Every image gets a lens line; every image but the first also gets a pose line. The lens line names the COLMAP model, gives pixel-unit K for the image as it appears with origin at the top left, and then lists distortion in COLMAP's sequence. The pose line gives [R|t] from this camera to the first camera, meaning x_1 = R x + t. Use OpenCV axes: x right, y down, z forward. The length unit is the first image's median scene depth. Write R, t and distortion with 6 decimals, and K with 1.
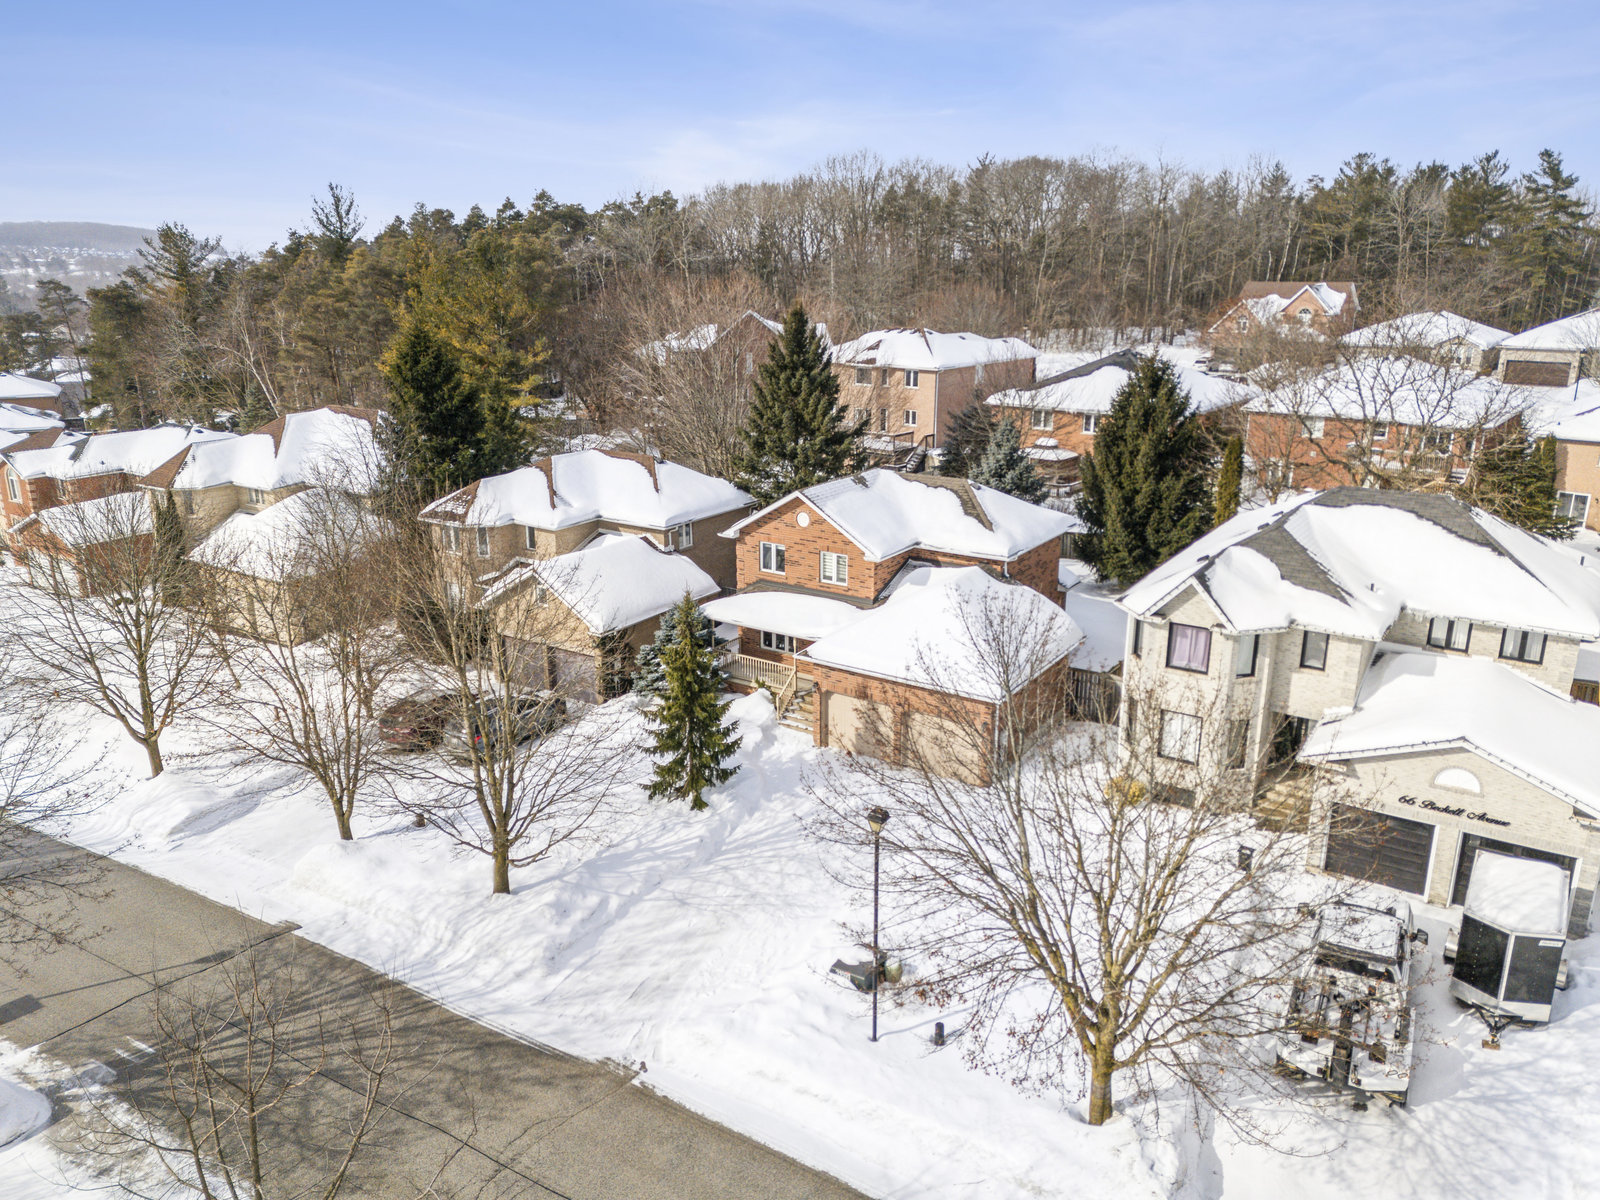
lens RADIAL K [[1171.6, 0, 822.1], [0, 1171.6, 605.7], [0, 0, 1]] dist [0.089693, -0.079357]
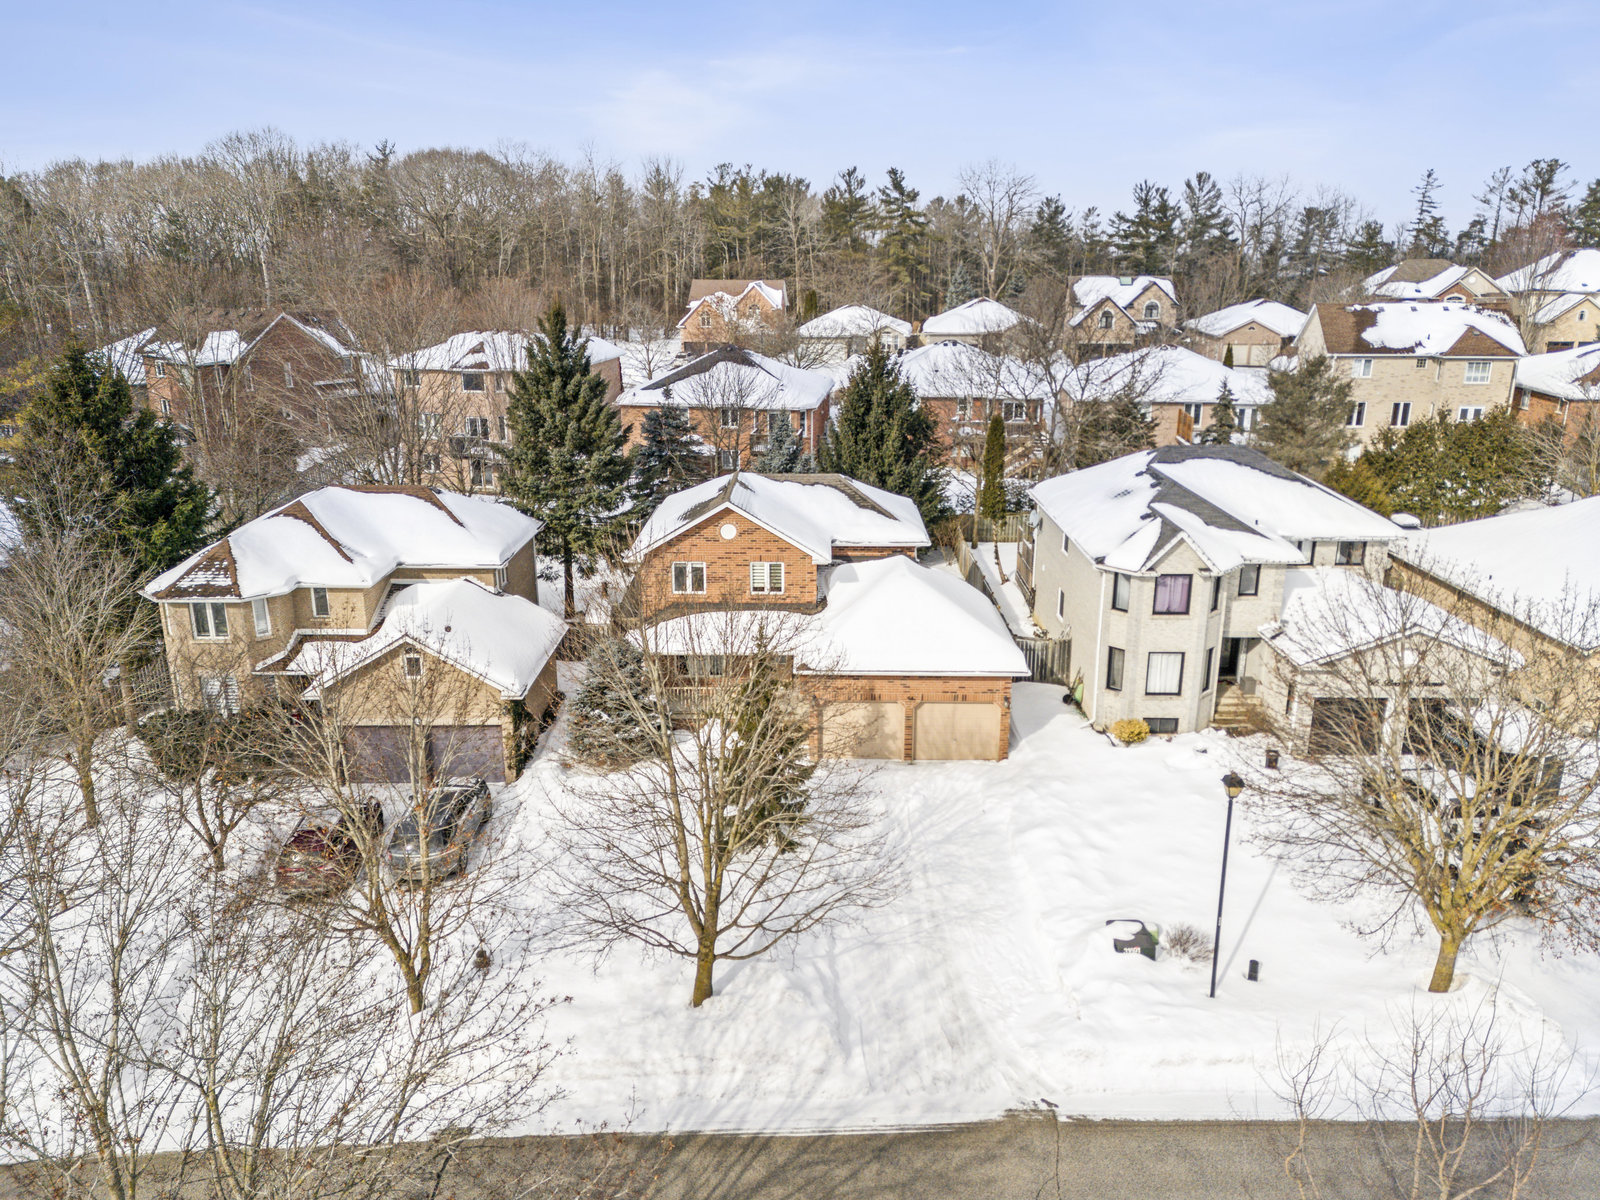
lens RADIAL K [[1170.7, 0, 823.8], [0, 1170.7, 599.4], [0, 0, 1]] dist [0.080460, -0.076735]
pose [[0.837445, -0.154623, 0.524191, -0.440382], [0.155910, 0.986877, 0.042023, -0.046057], [-0.523810, 0.046535, 0.850563, 0.160056]]
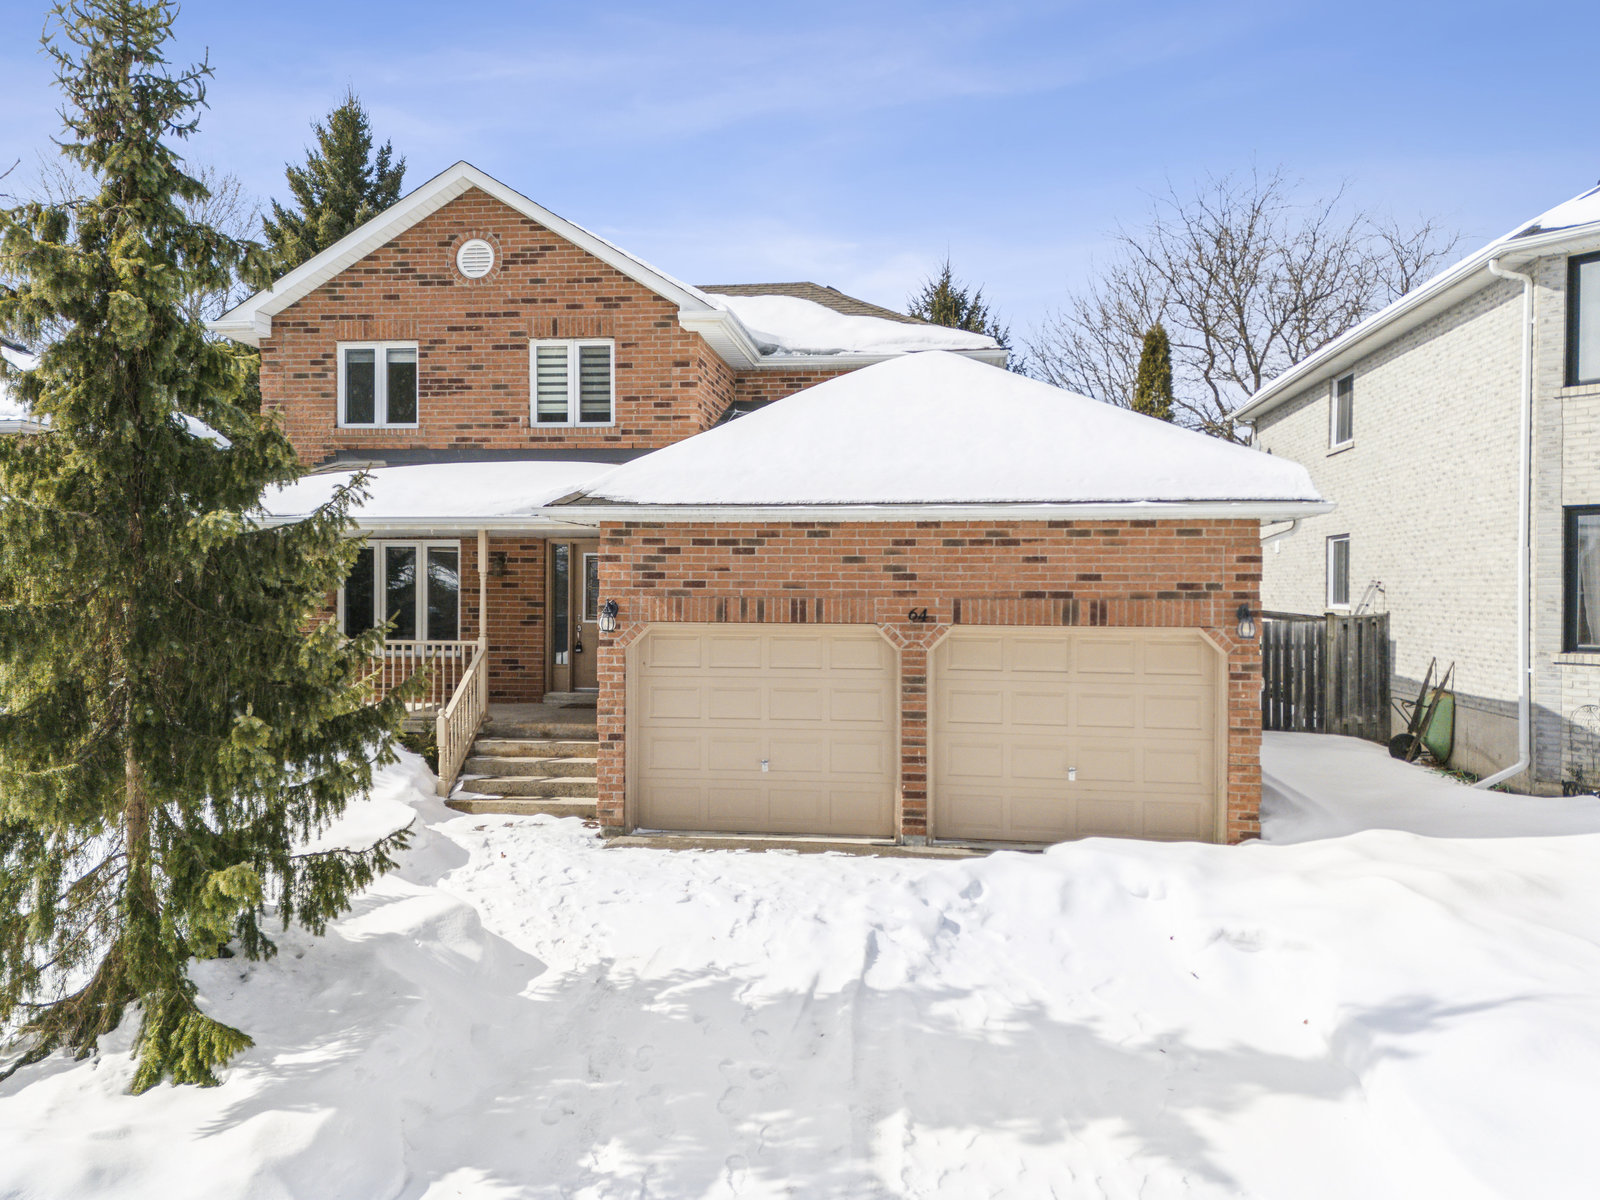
lens RADIAL K [[1170.7, 0, 823.8], [0, 1170.7, 599.4], [0, 0, 1]] dist [0.080460, -0.076735]
pose [[0.897728, -0.007674, 0.440483, -0.080465], [0.131459, 0.958963, -0.251214, 0.132786], [-0.420479, 0.283428, 0.861897, 0.645227]]
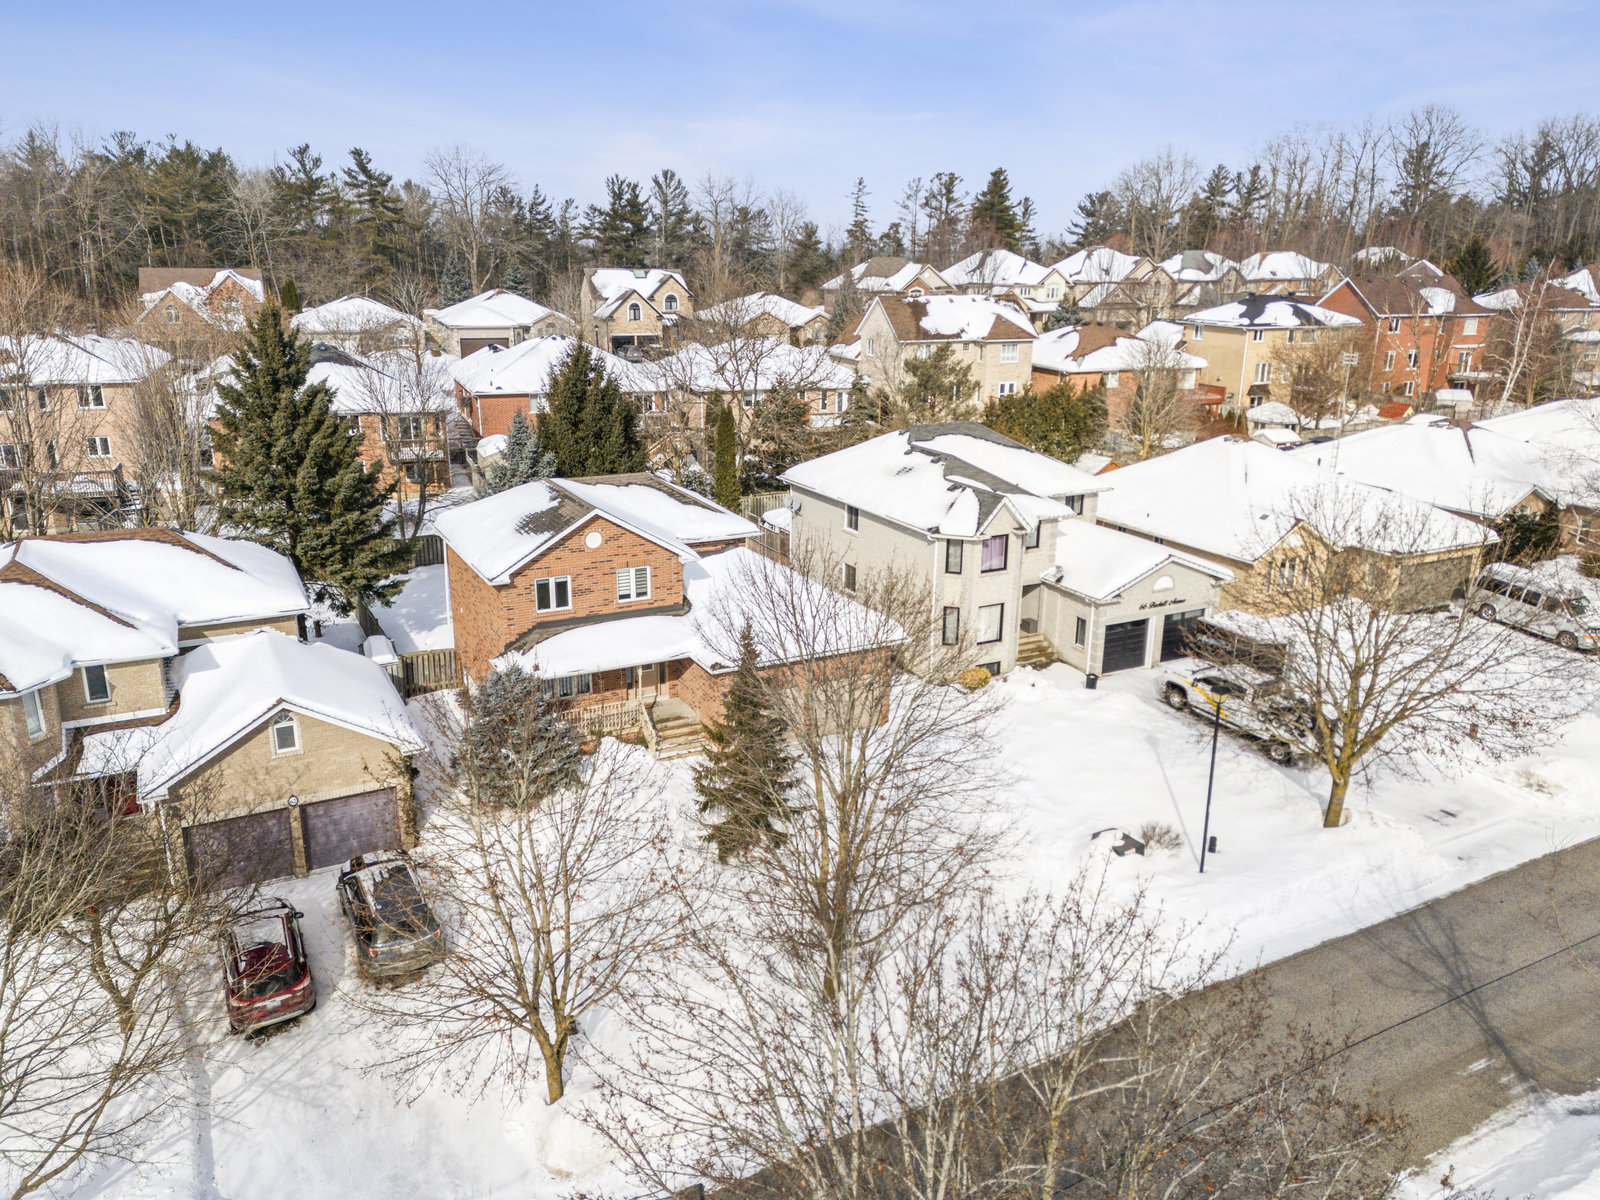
lens RADIAL K [[1170.7, 0, 823.8], [0, 1170.7, 599.4], [0, 0, 1]] dist [0.080460, -0.076735]
pose [[0.479186, -0.248362, 0.841841, -0.678326], [0.241551, 0.959410, 0.145554, -0.114982], [-0.843821, 0.133600, 0.519728, 0.382590]]
